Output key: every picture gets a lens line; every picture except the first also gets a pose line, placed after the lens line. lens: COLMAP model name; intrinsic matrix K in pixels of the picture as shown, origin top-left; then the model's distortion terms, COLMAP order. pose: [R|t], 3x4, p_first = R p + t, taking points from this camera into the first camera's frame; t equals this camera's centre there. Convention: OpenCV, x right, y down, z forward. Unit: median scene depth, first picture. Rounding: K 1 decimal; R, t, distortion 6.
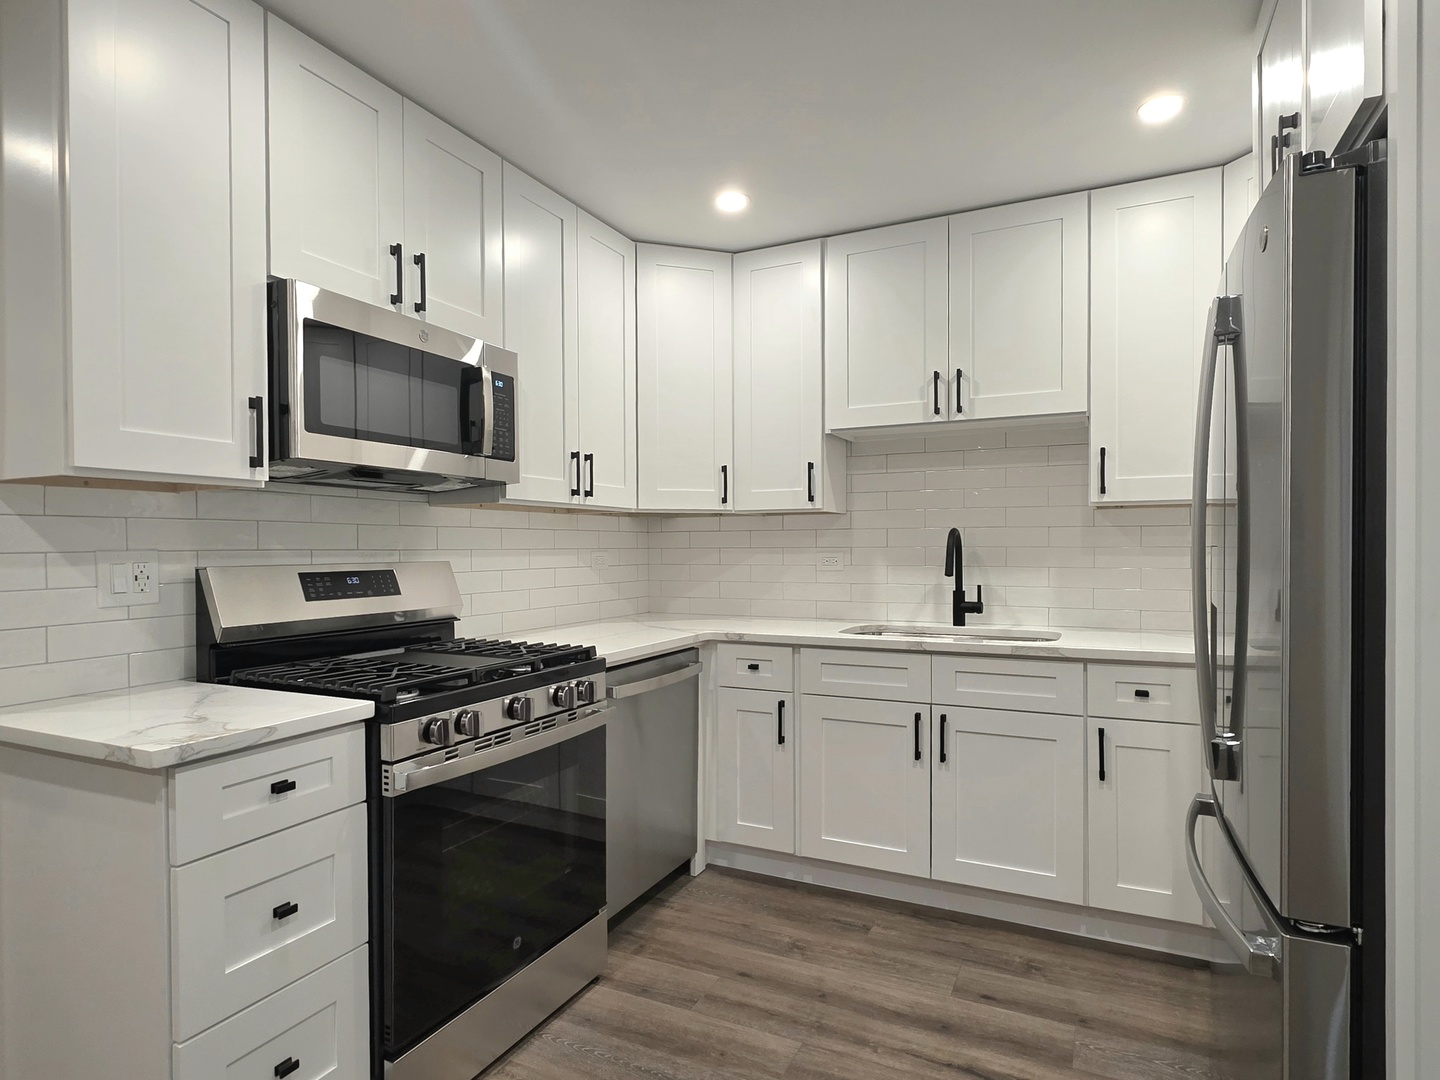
lens RADIAL K [[807.5, 0, 718.8], [0, 807.5, 572.6], [0, 0, 1]] dist [0.002492, 0.000361]
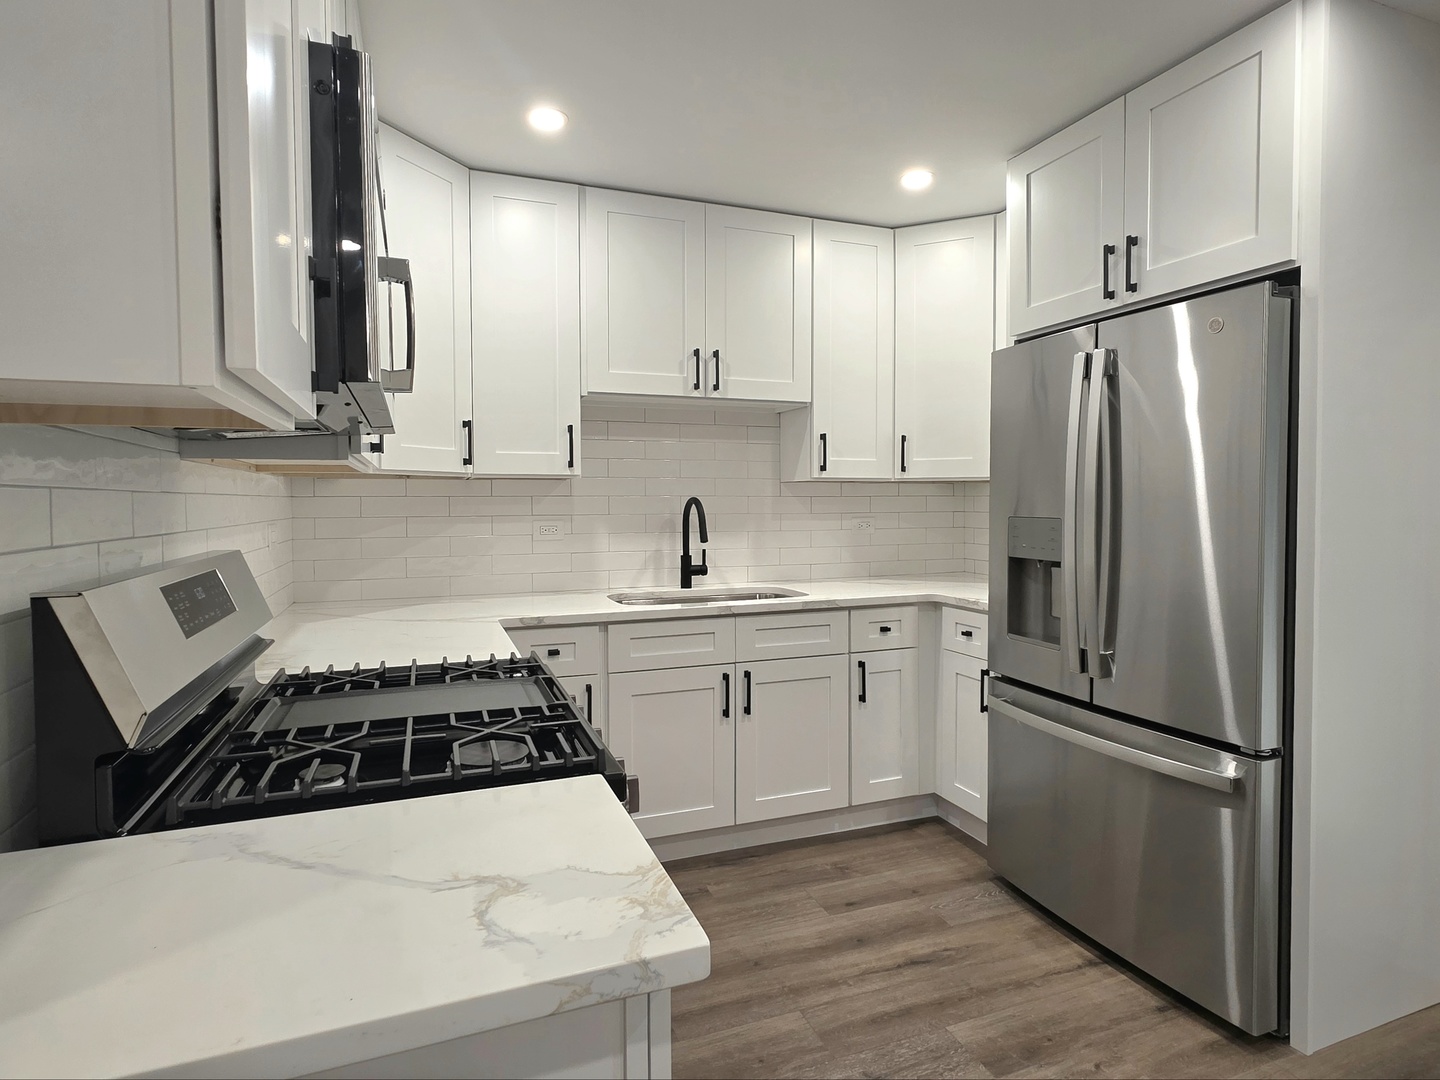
lens RADIAL K [[782.5, 0, 720.0], [0, 782.5, 540.0], [0, 0, 1]] dist [0.003192, -0.000534]
pose [[0.684810, -0.035284, 0.727867, -0.502038], [0.024239, 0.999377, 0.025640, -0.027568], [-0.728318, 0.000084, 0.685239, 0.303482]]
